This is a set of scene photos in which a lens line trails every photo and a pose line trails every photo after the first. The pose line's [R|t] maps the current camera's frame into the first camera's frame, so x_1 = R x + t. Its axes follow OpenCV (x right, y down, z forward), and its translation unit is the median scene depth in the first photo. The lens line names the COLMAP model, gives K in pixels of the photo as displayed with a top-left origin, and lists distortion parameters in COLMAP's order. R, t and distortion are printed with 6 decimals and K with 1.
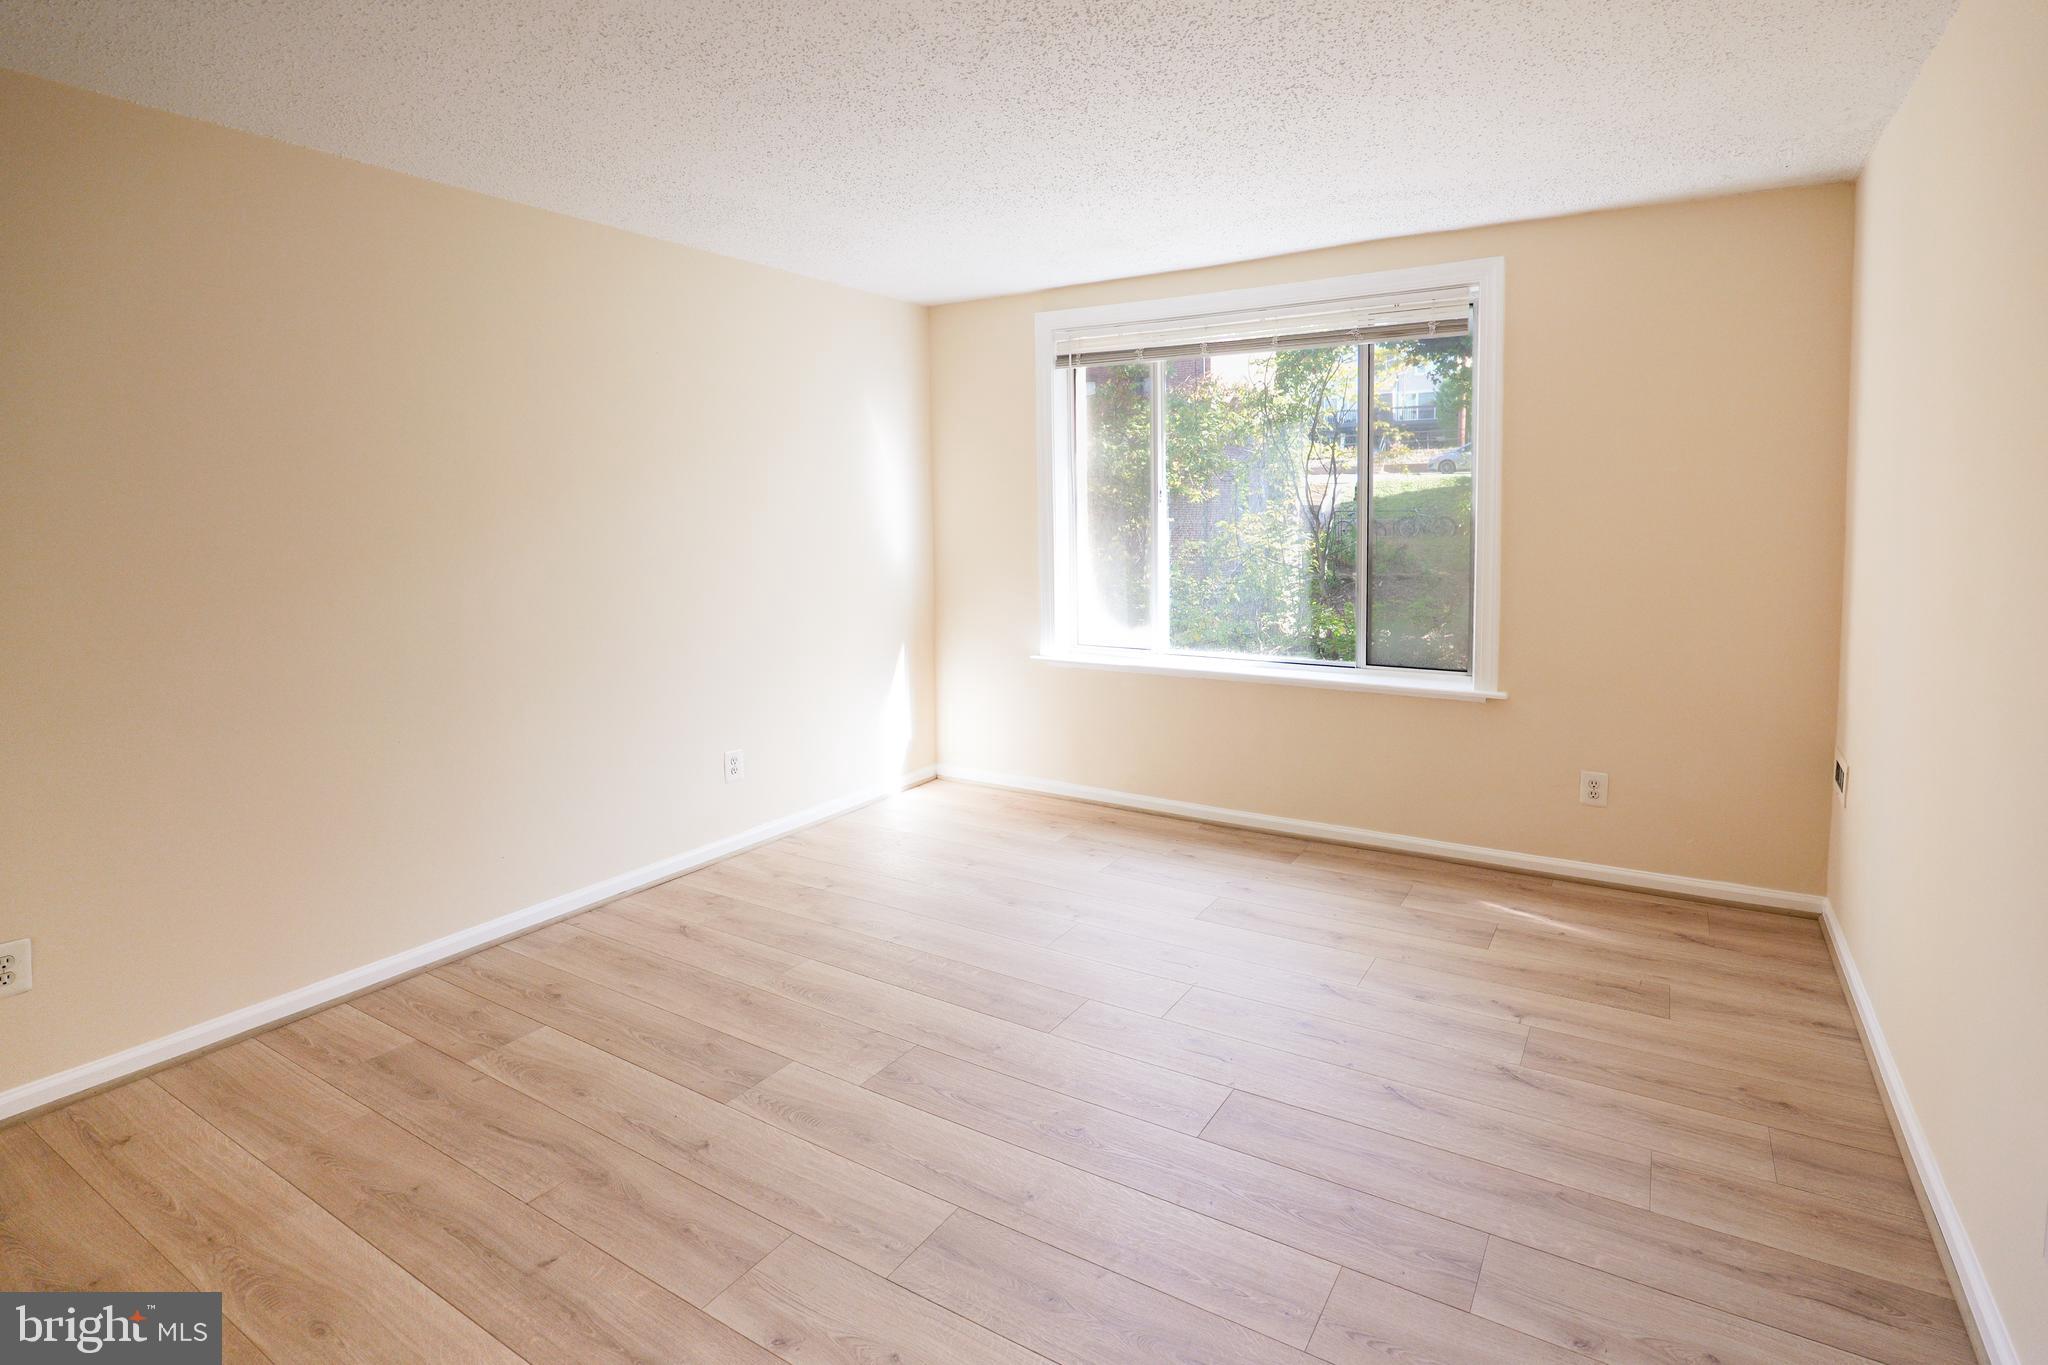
lens RADIAL K [[980.9, 0, 1052.3], [0, 980.9, 680.7], [0, 0, 1]] dist [-0.001460, 0.000168]
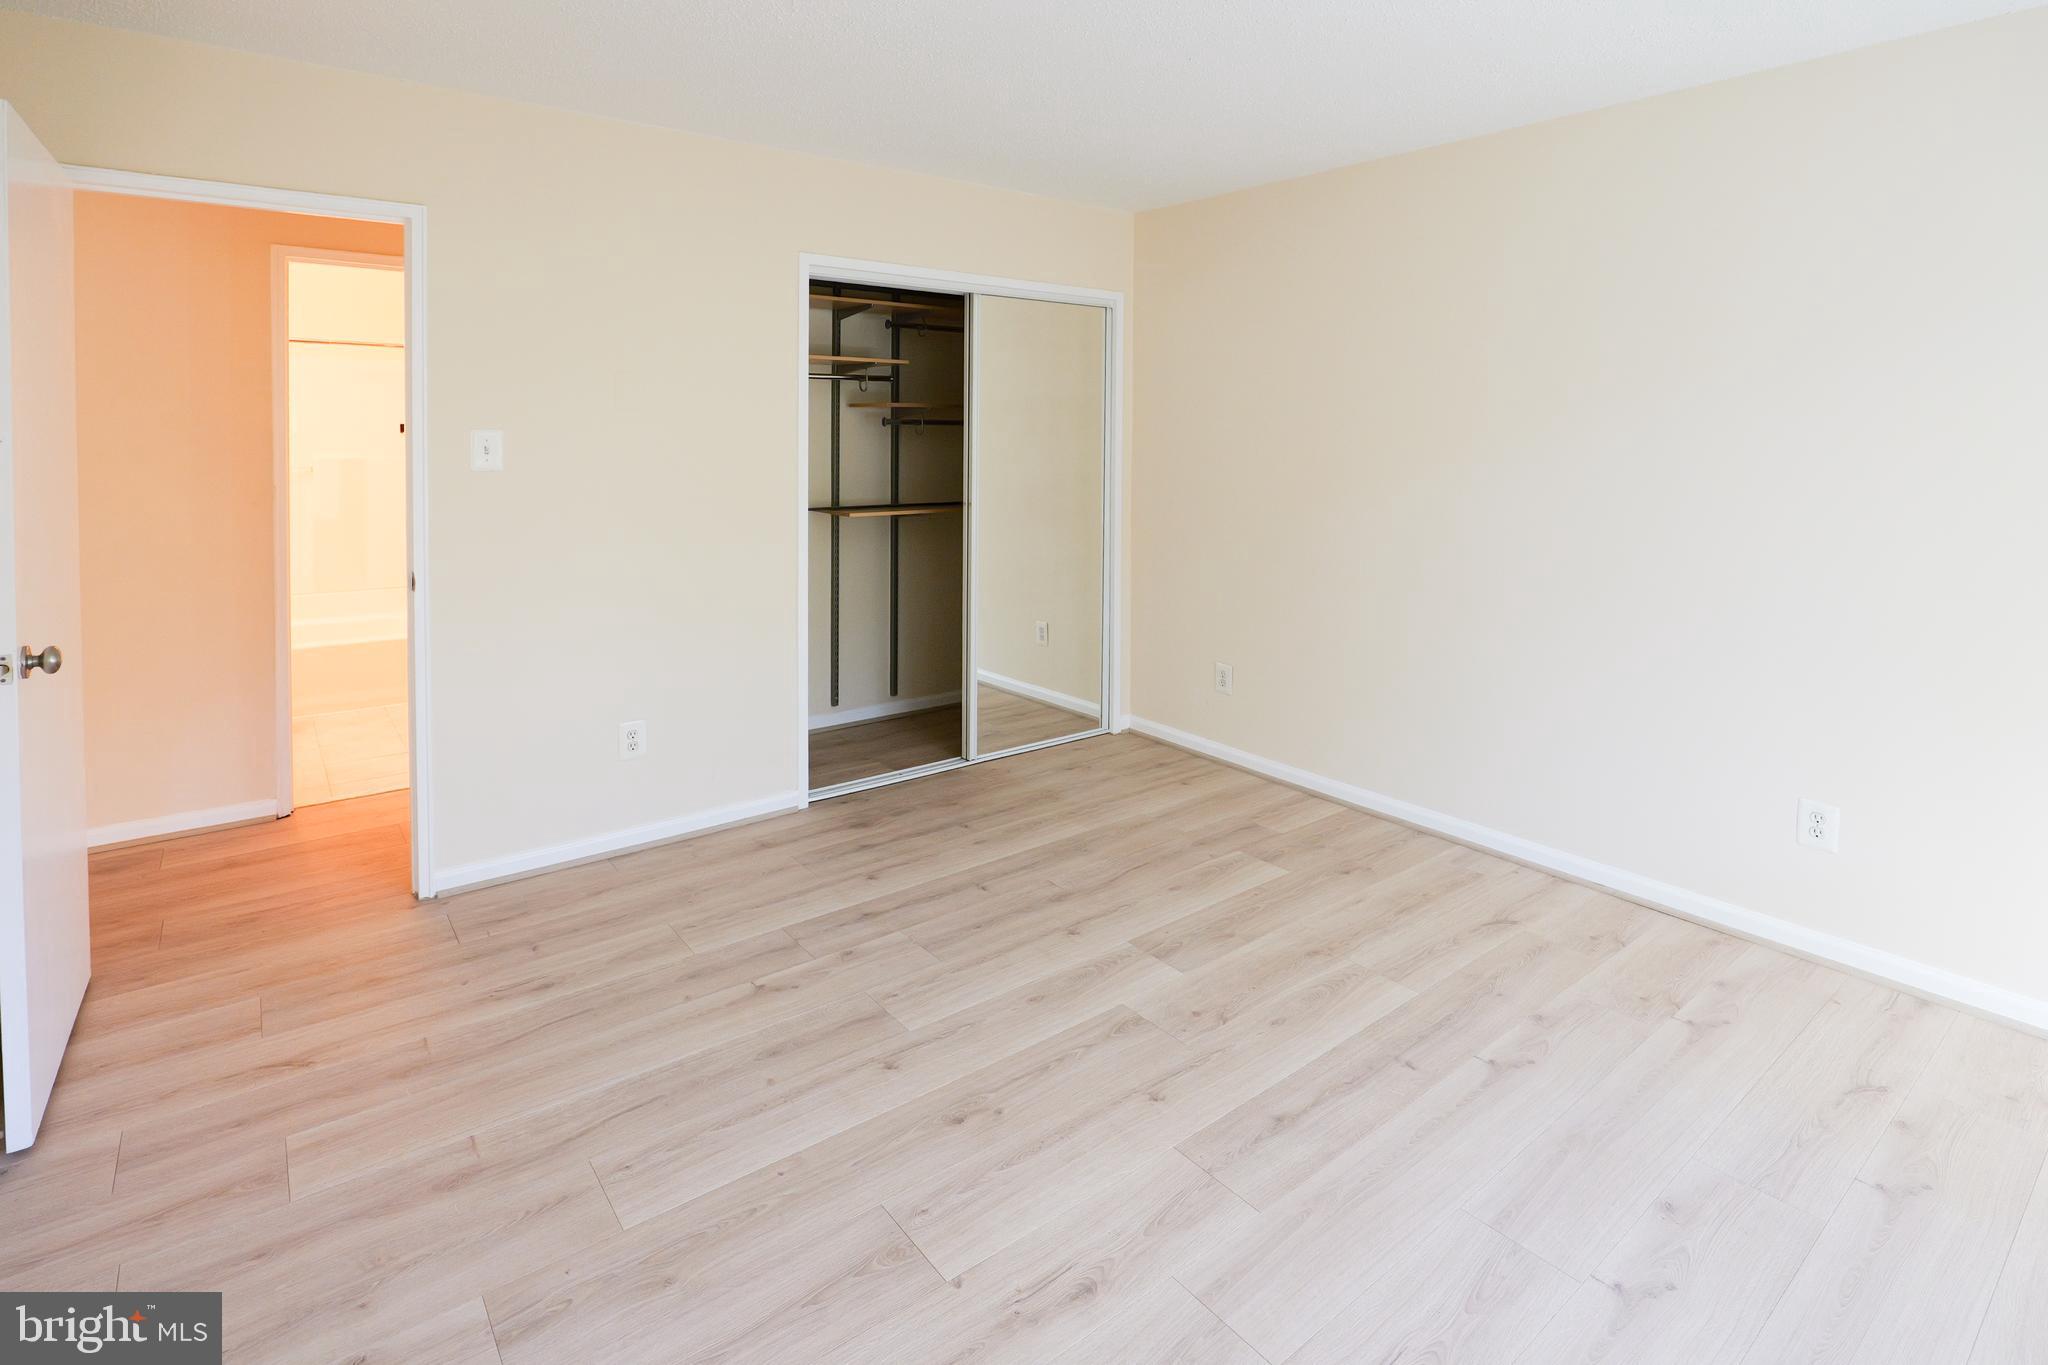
lens RADIAL K [[980.9, 0, 1052.3], [0, 980.9, 680.7], [0, 0, 1]] dist [-0.001460, 0.000168]
pose [[-0.327121, 0.235339, -0.915209, 0.621300], [-0.160479, 0.940591, 0.299225, -0.174772], [0.931256, 0.244754, -0.269920, 1.042371]]
